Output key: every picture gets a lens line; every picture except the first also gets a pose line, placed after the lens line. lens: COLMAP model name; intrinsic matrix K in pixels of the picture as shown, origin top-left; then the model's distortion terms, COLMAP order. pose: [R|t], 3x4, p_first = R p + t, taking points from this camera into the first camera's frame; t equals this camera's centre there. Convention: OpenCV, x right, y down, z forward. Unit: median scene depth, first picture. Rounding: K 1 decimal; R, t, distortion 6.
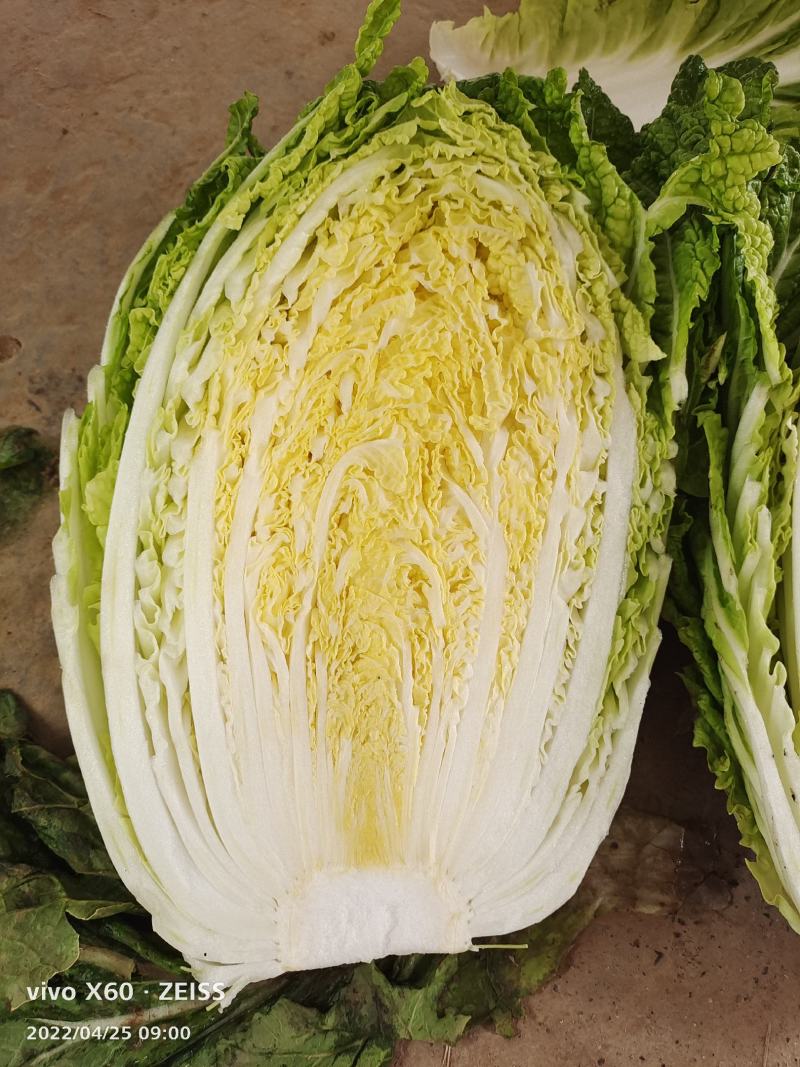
lens RADIAL K [[819.4, 0, 410.7], [0, 819.4, 531.9], [0, 0, 1]] dist [-0.011955, -0.053239]
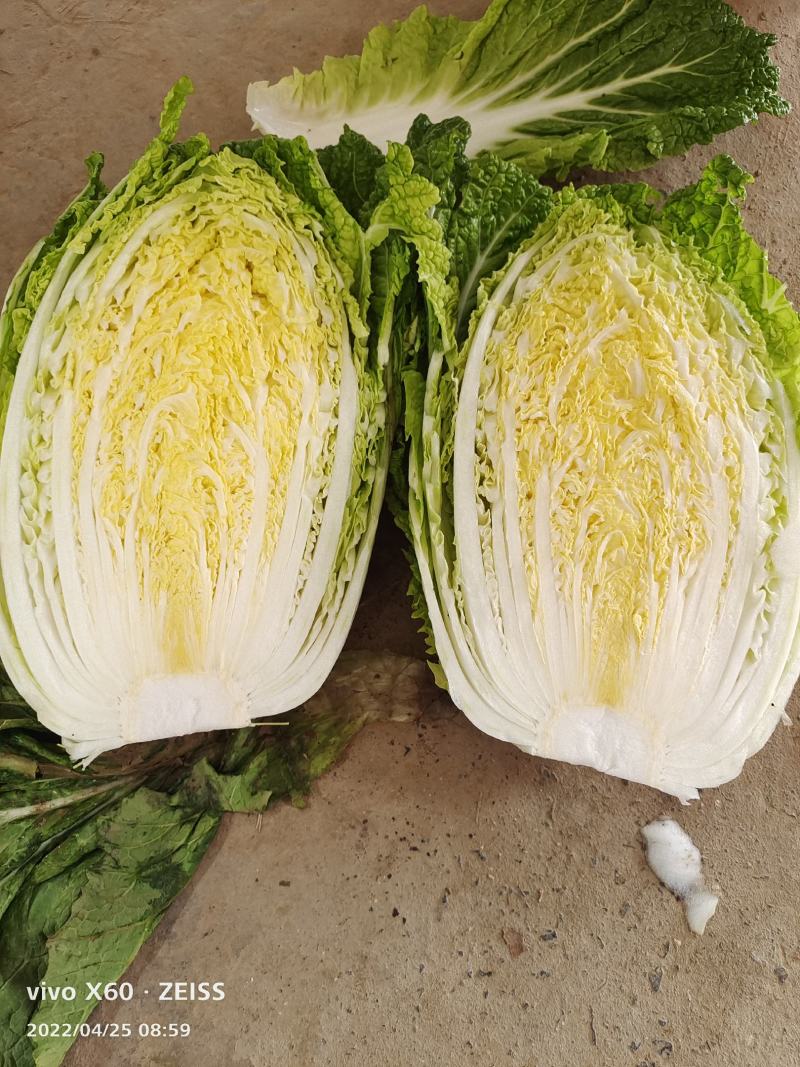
lens RADIAL K [[819.4, 0, 434.0], [0, 819.4, 539.6], [0, 0, 1]] dist [-0.011955, -0.053239]
pose [[0.998223, -0.031103, 0.050837, 0.330053], [0.029448, 0.999022, 0.032987, 0.114838], [-0.051813, -0.031431, 0.998162, -0.507873]]
